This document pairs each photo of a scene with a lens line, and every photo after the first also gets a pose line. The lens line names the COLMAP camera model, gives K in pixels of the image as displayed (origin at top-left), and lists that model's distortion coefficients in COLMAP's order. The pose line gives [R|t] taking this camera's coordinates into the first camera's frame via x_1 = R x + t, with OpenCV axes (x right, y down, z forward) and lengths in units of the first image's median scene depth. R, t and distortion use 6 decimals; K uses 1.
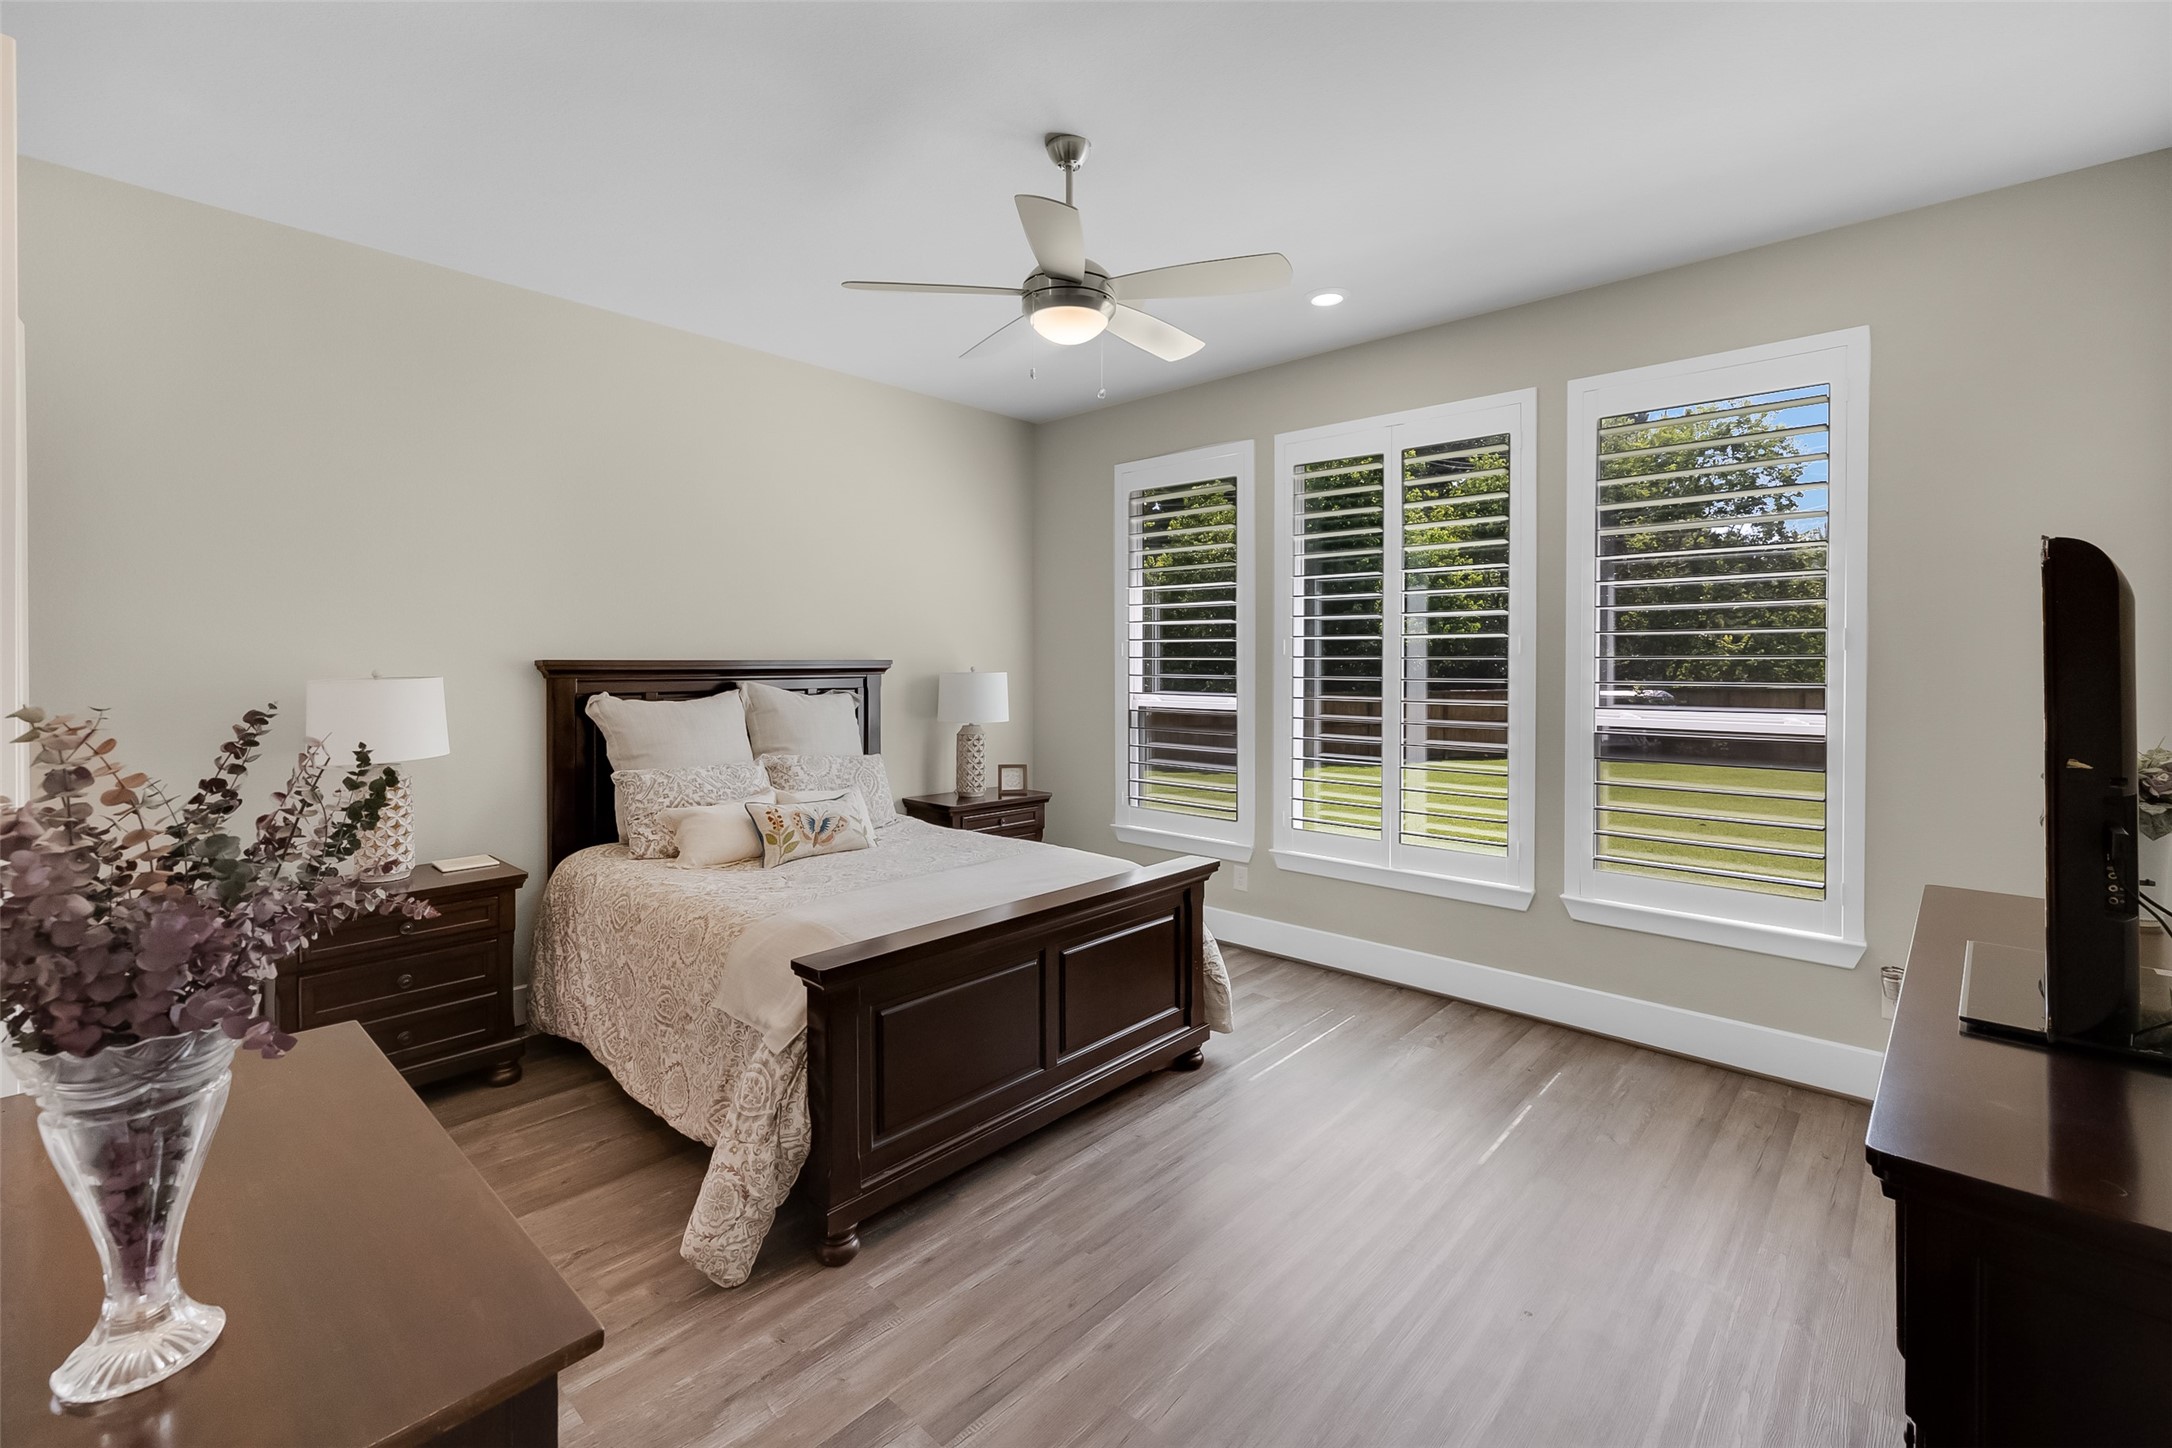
lens RADIAL K [[944.8, 0, 1068.8], [0, 944.8, 670.7], [0, 0, 1]] dist [-0.004719, -0.000677]
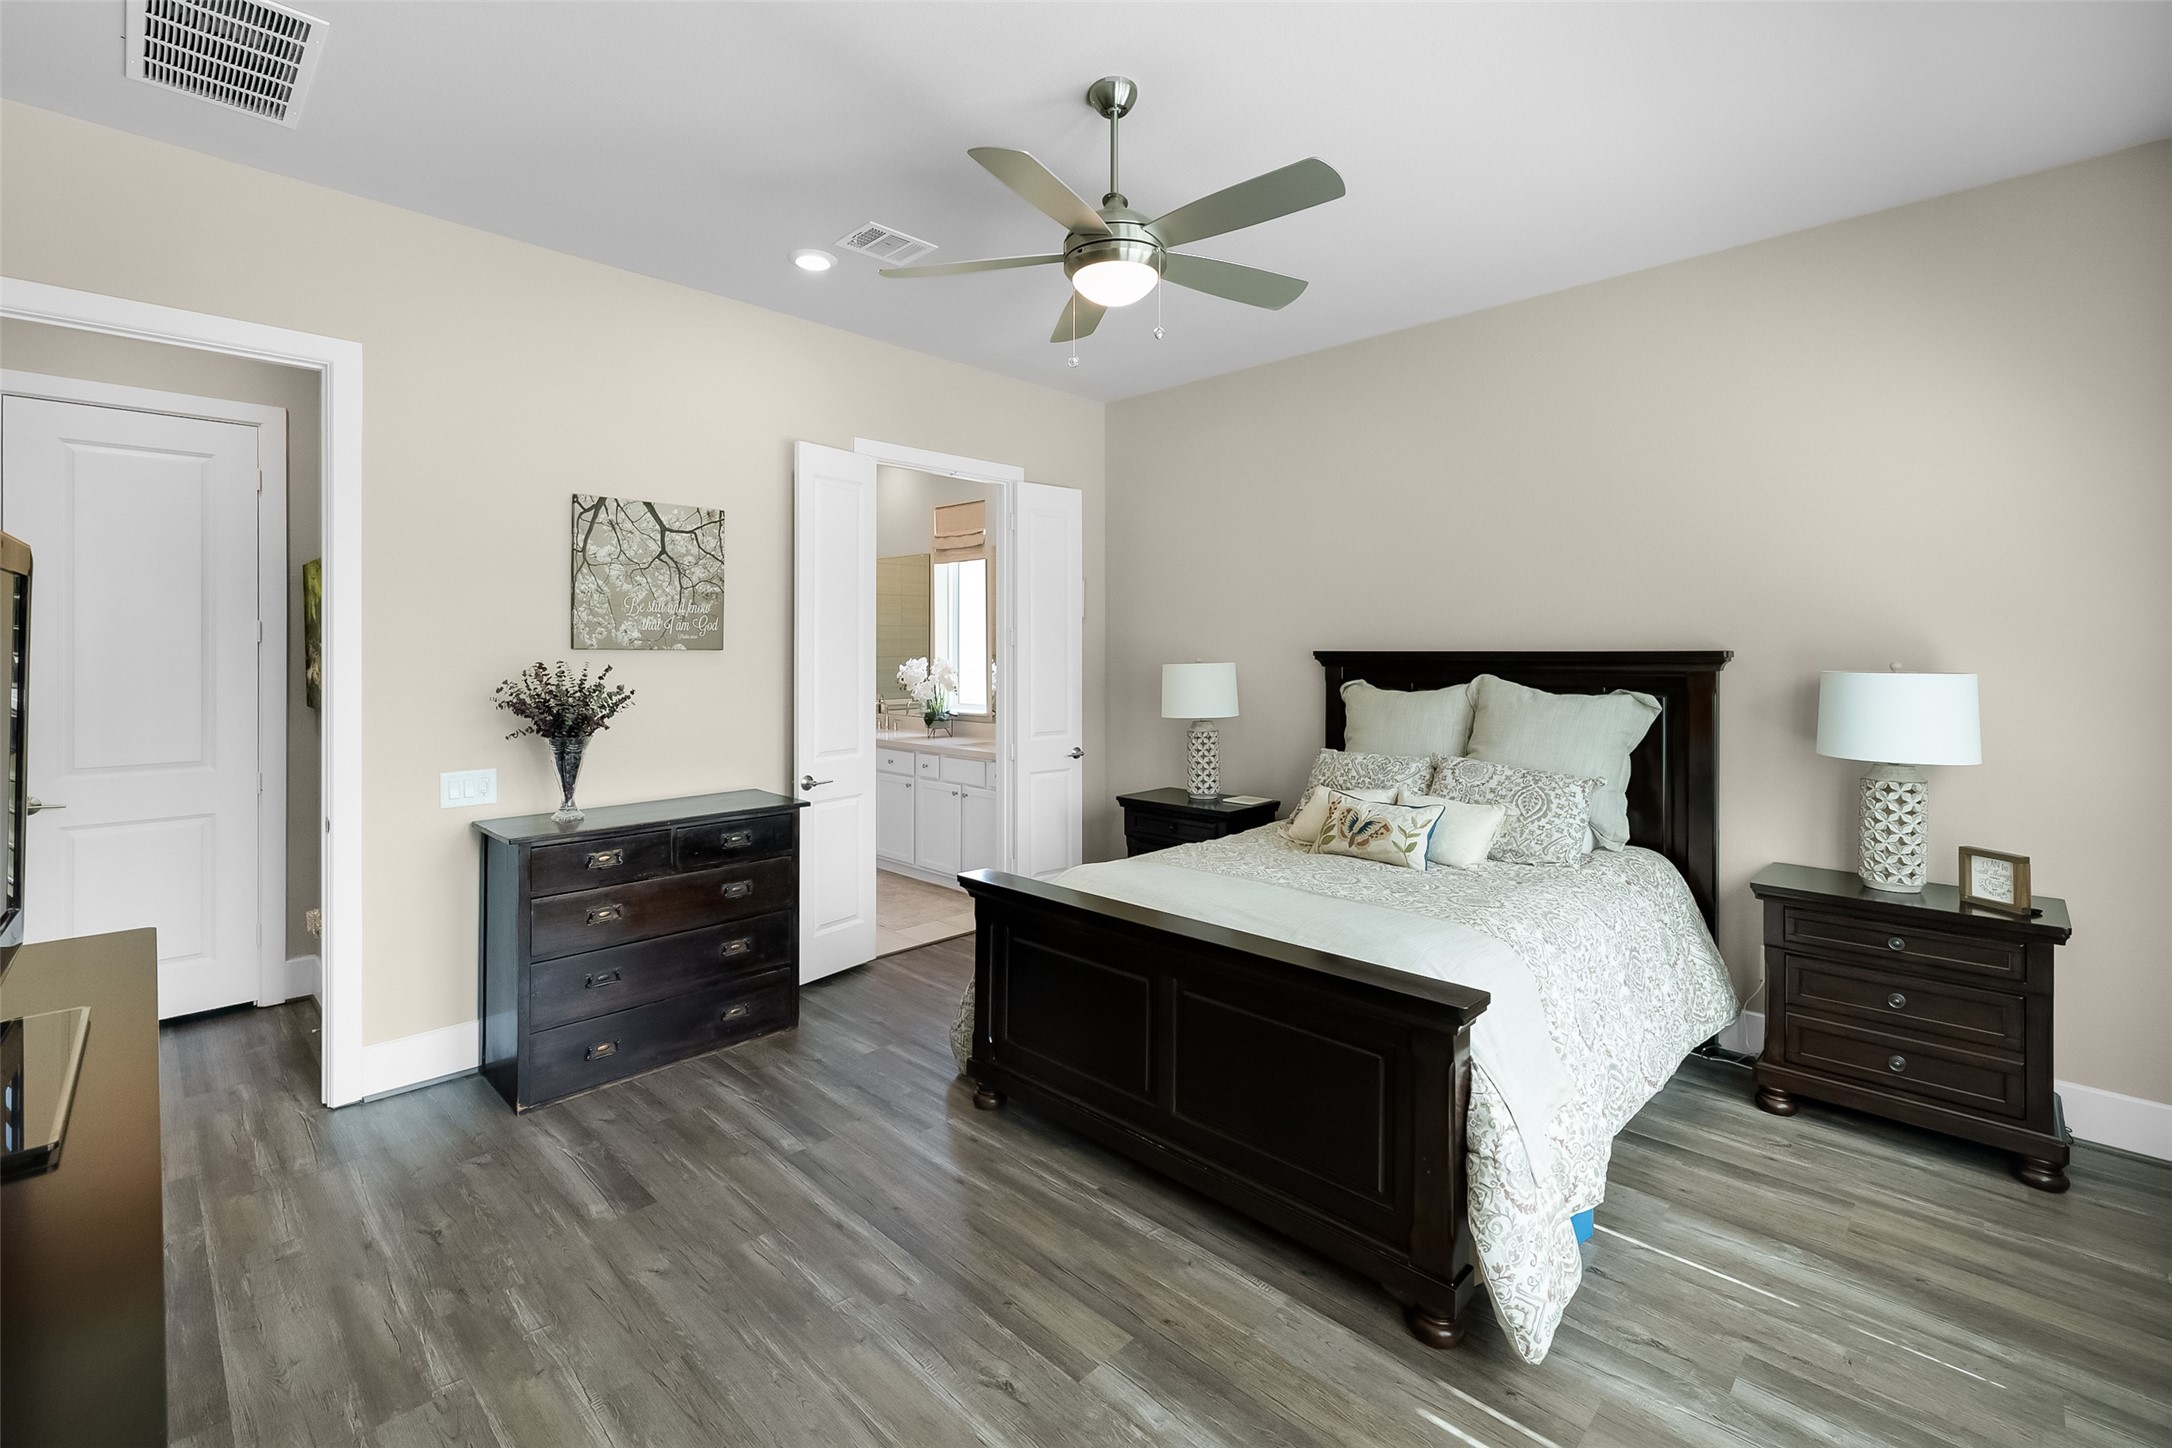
lens RADIAL K [[944.8, 0, 1093.6], [0, 944.8, 655.5], [0, 0, 1]] dist [-0.004719, -0.000677]
pose [[-0.021426, 0.005426, -0.999756, 0.668196], [-0.011211, 0.999921, 0.005668, -0.009315], [0.999708, 0.011330, -0.021364, 0.731610]]
